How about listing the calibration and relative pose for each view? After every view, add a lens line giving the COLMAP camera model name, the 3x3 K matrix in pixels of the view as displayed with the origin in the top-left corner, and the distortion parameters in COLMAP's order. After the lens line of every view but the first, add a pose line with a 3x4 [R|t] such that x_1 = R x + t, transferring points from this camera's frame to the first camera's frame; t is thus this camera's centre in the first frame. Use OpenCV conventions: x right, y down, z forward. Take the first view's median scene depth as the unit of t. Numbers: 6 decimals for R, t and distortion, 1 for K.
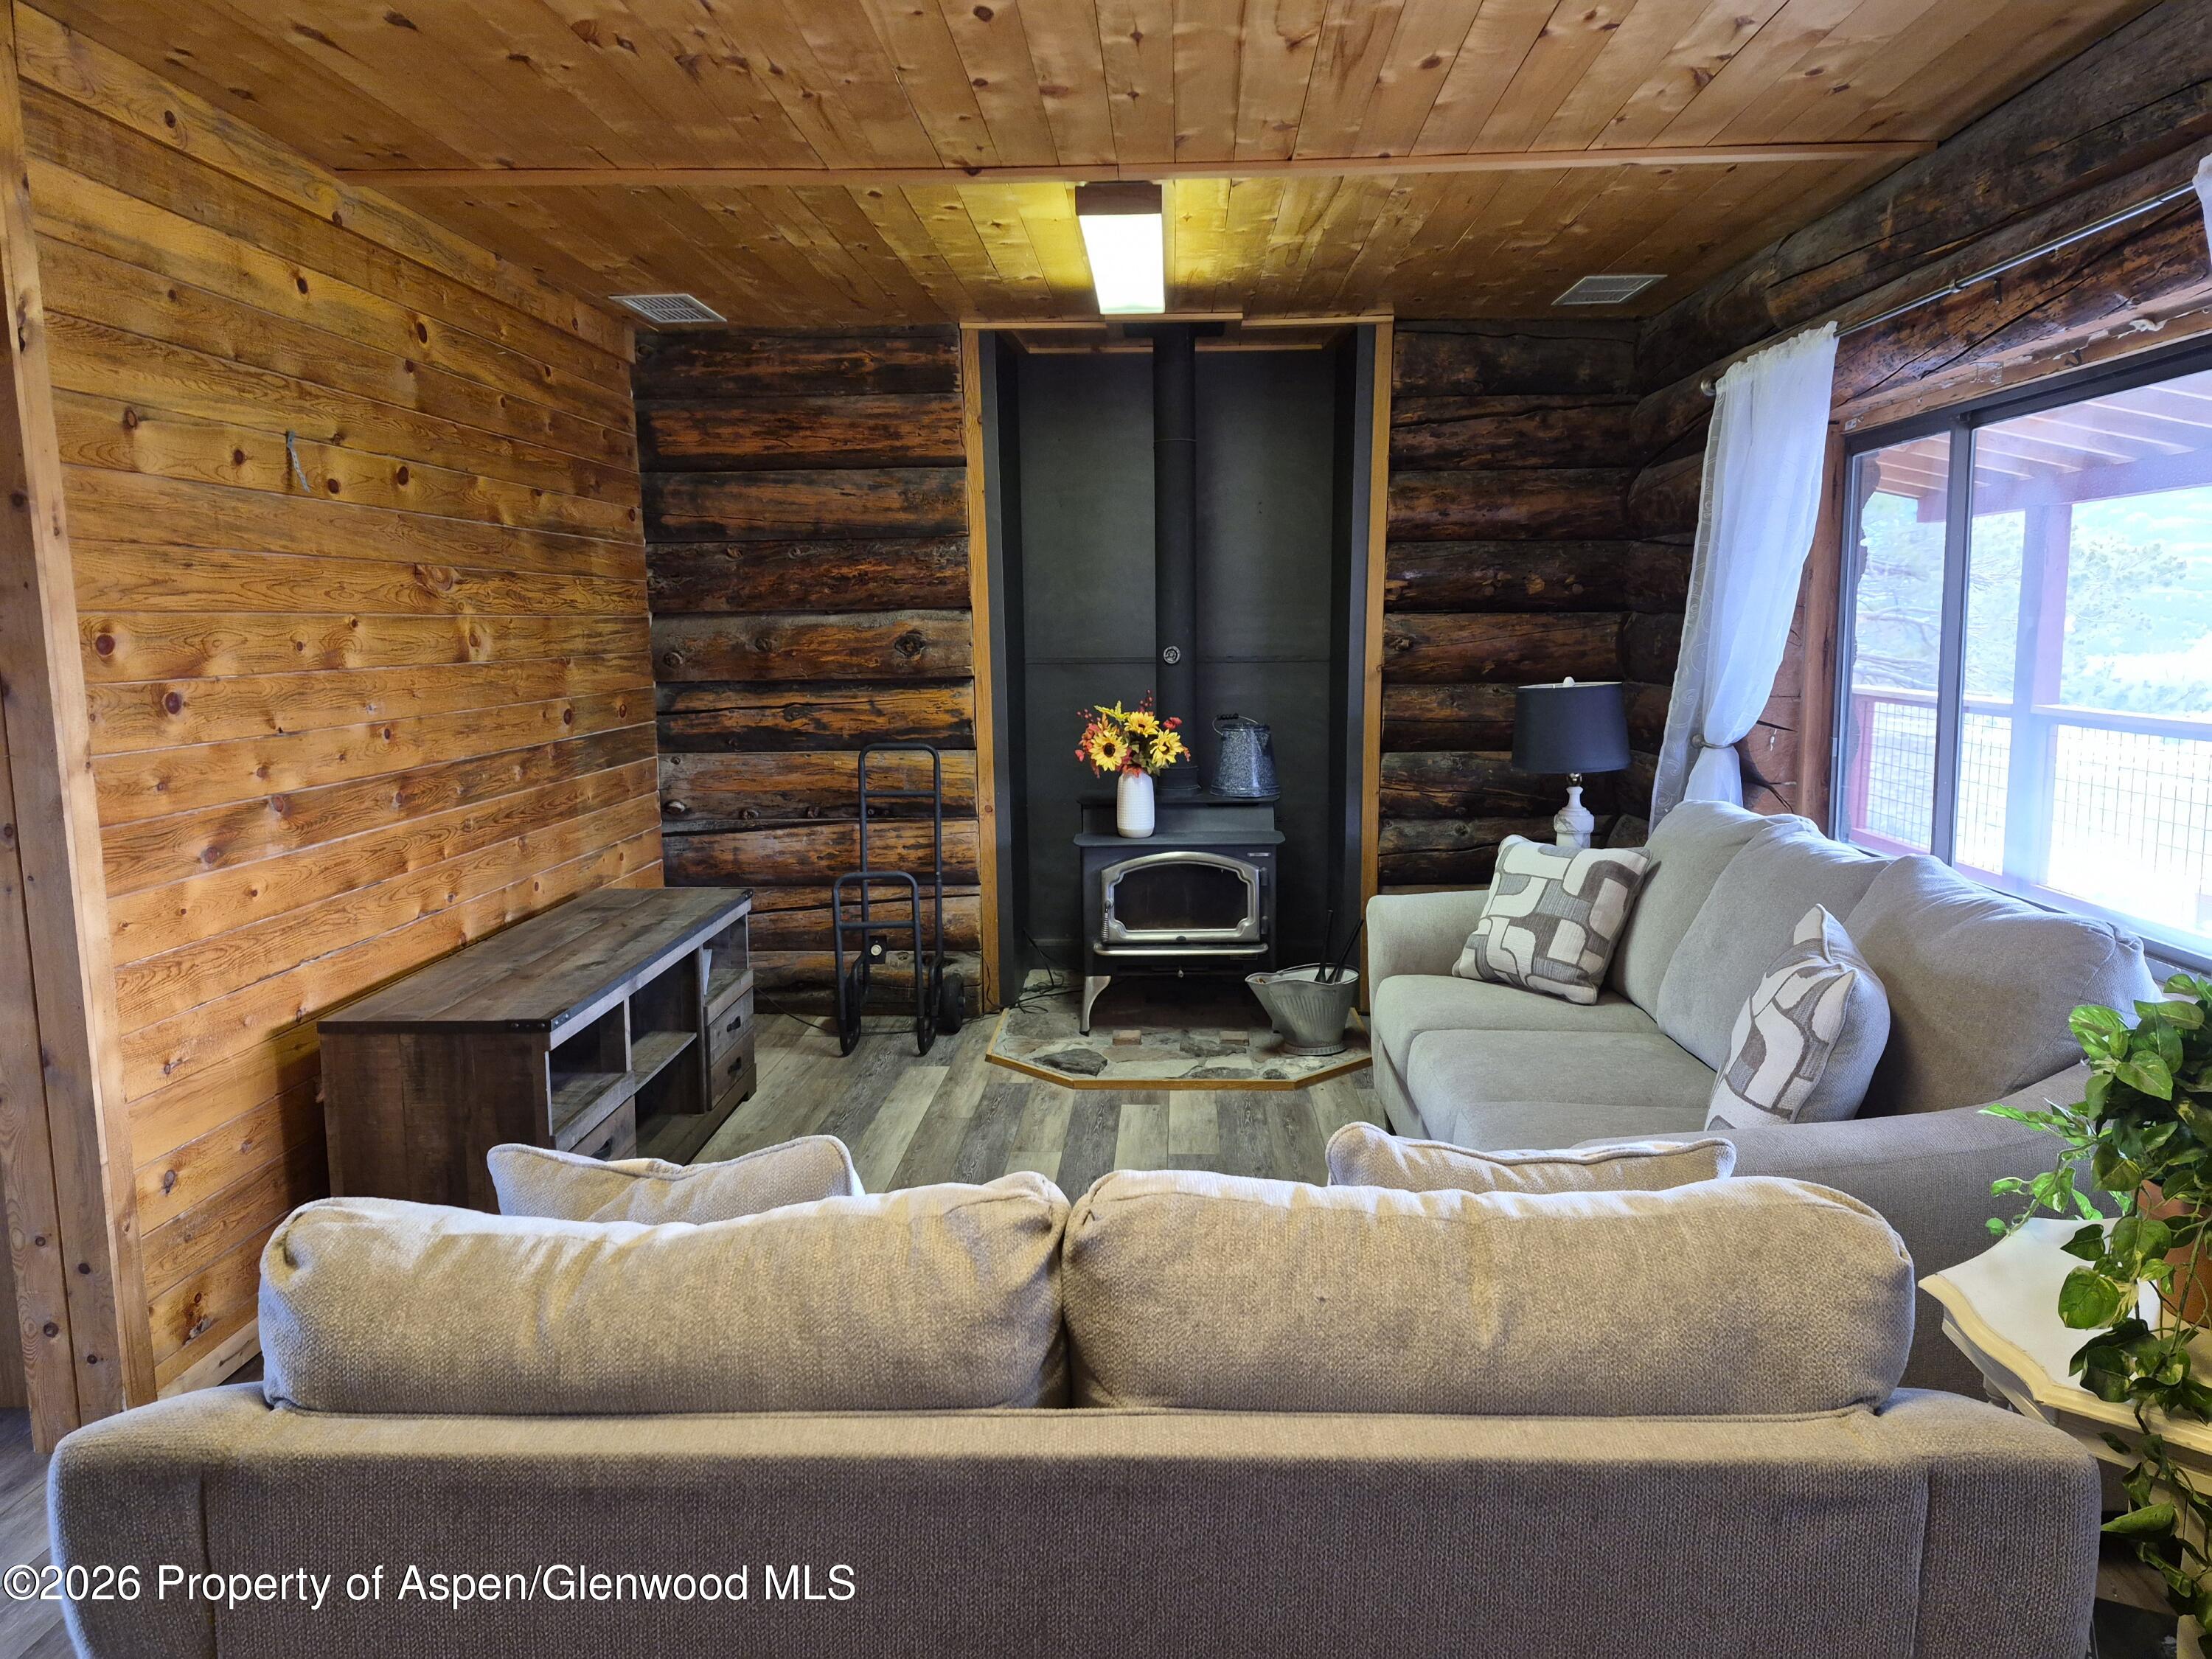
lens RADIAL K [[1578.8, 0, 1120.7], [0, 1578.8, 847.1], [0, 0, 1]] dist [0.088752, -0.082859]
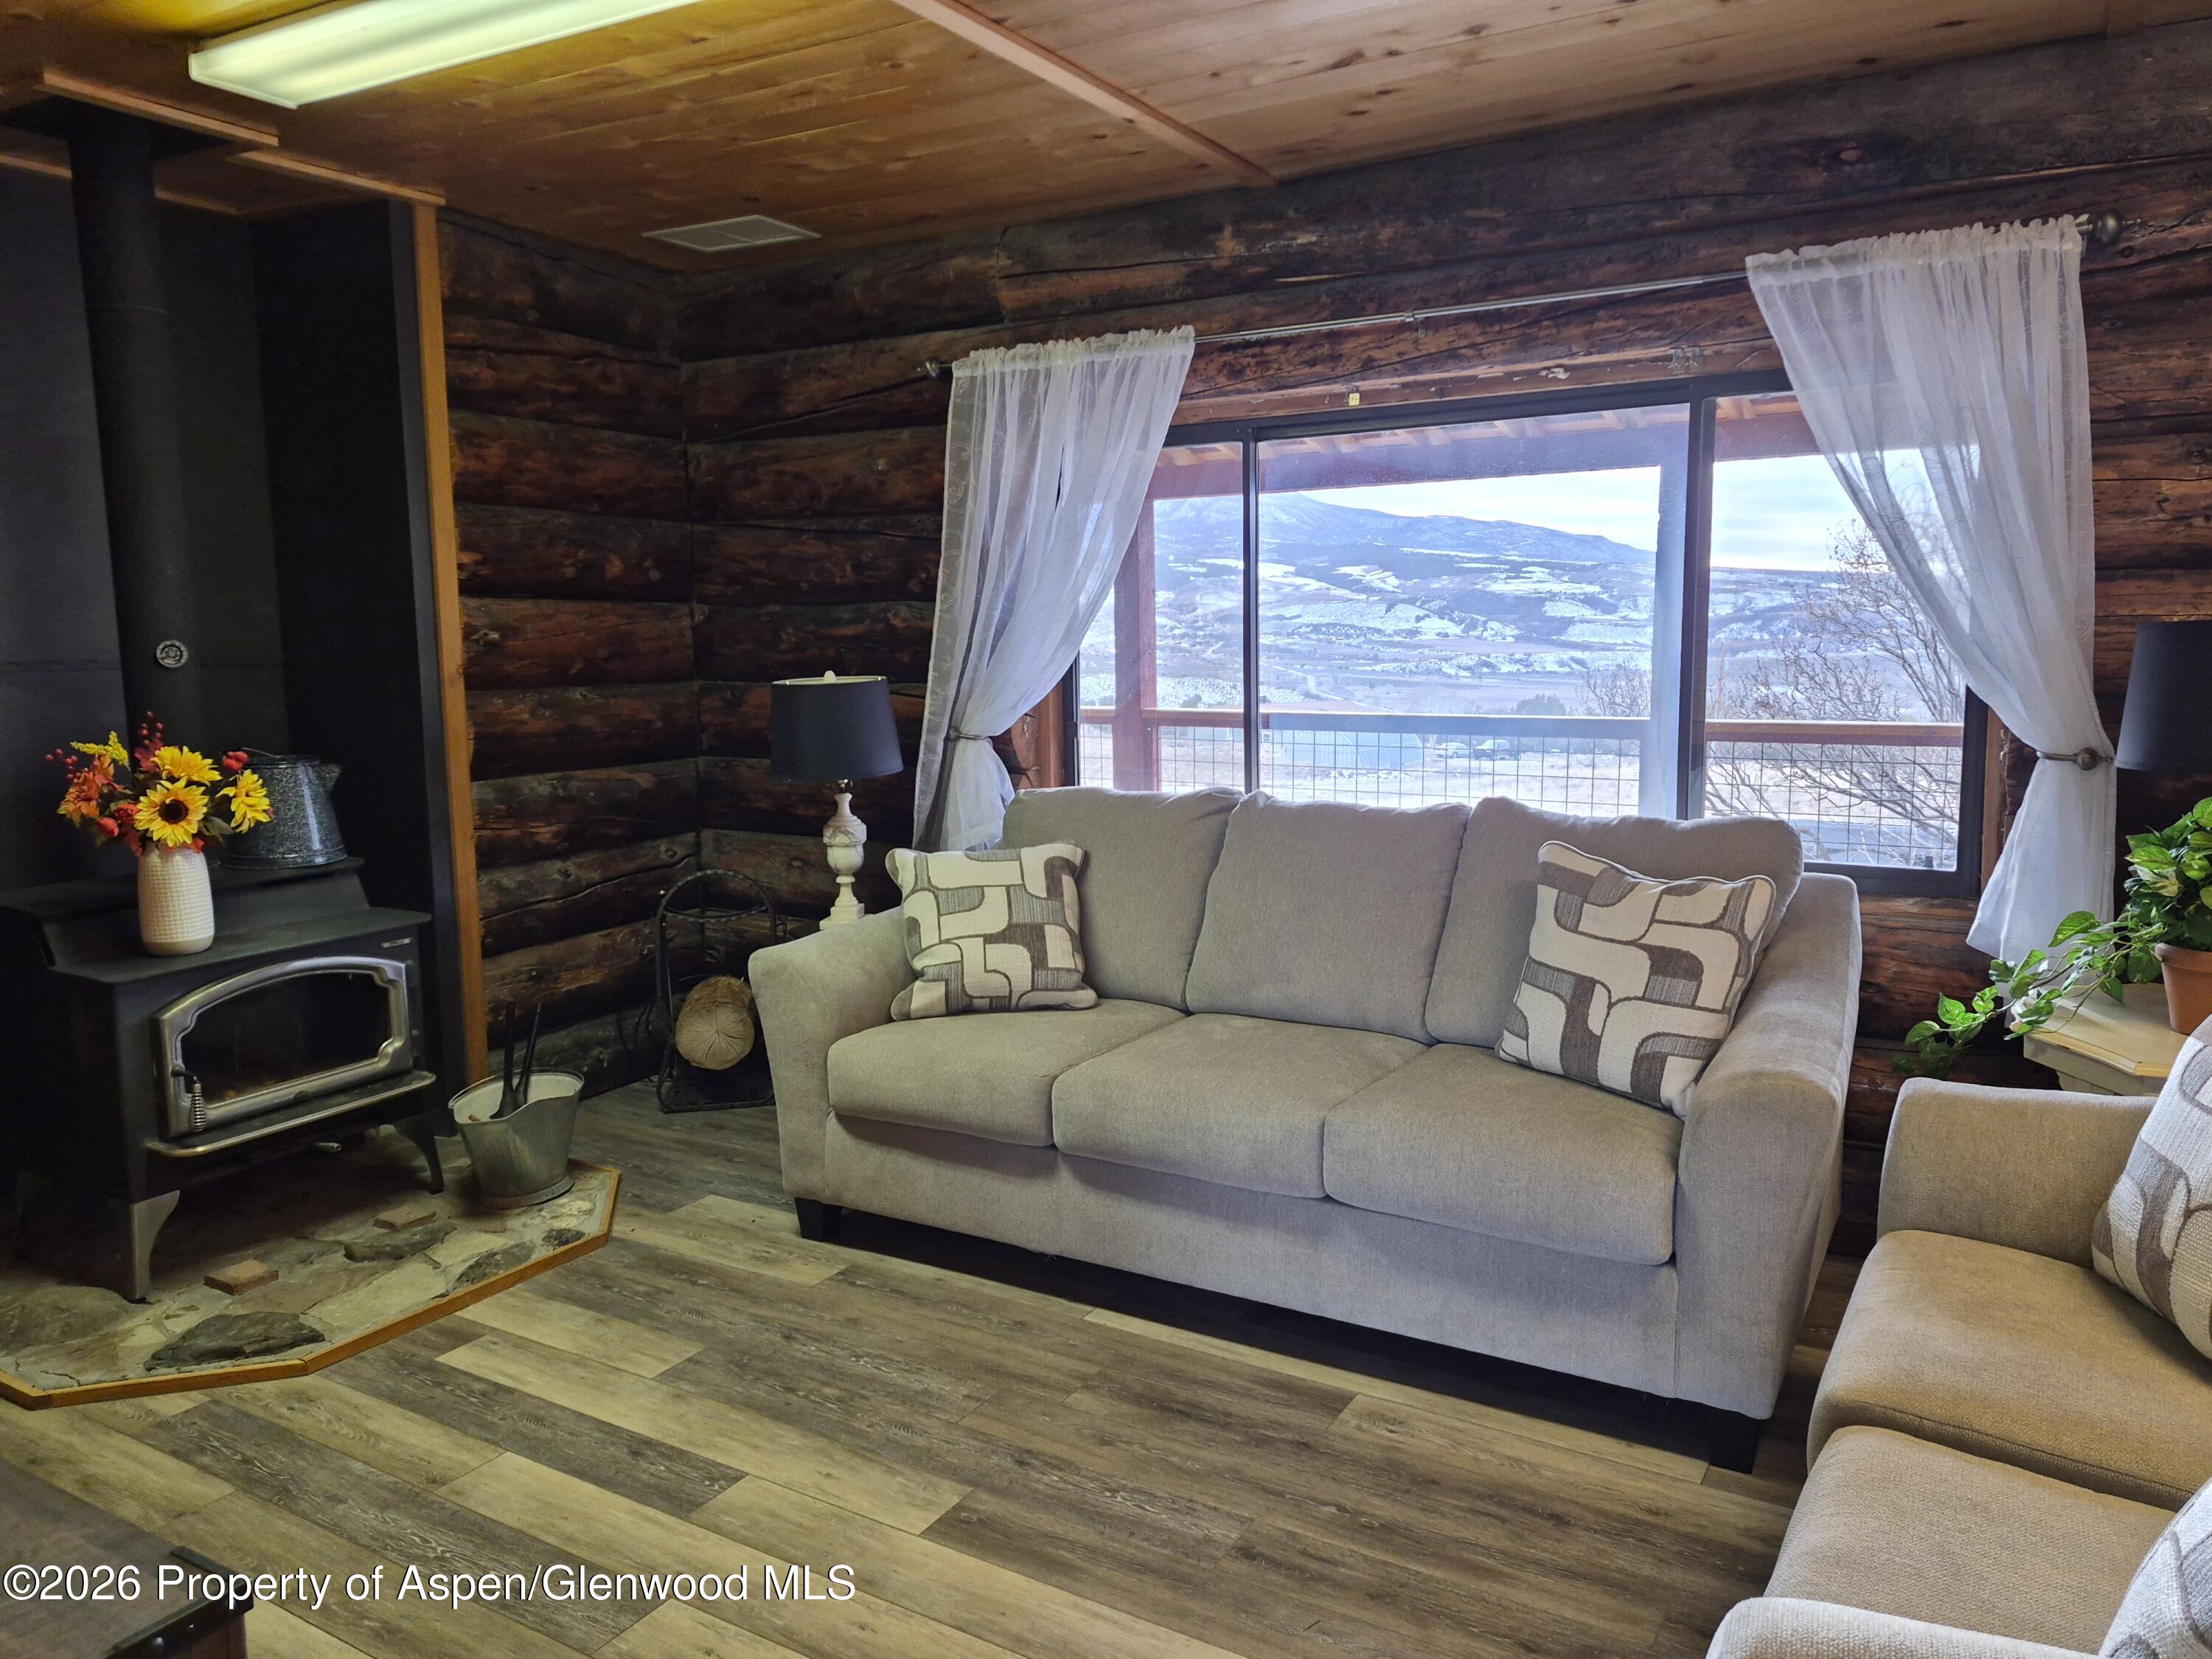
lens RADIAL K [[1578.8, 0, 1096.7], [0, 1578.8, 820.1], [0, 0, 1]] dist [0.088752, -0.082859]
pose [[0.454475, -0.102051, 0.884894, -0.381860], [0.131684, 0.990198, 0.046563, -0.039819], [-0.880972, 0.095365, 0.463459, 0.408492]]
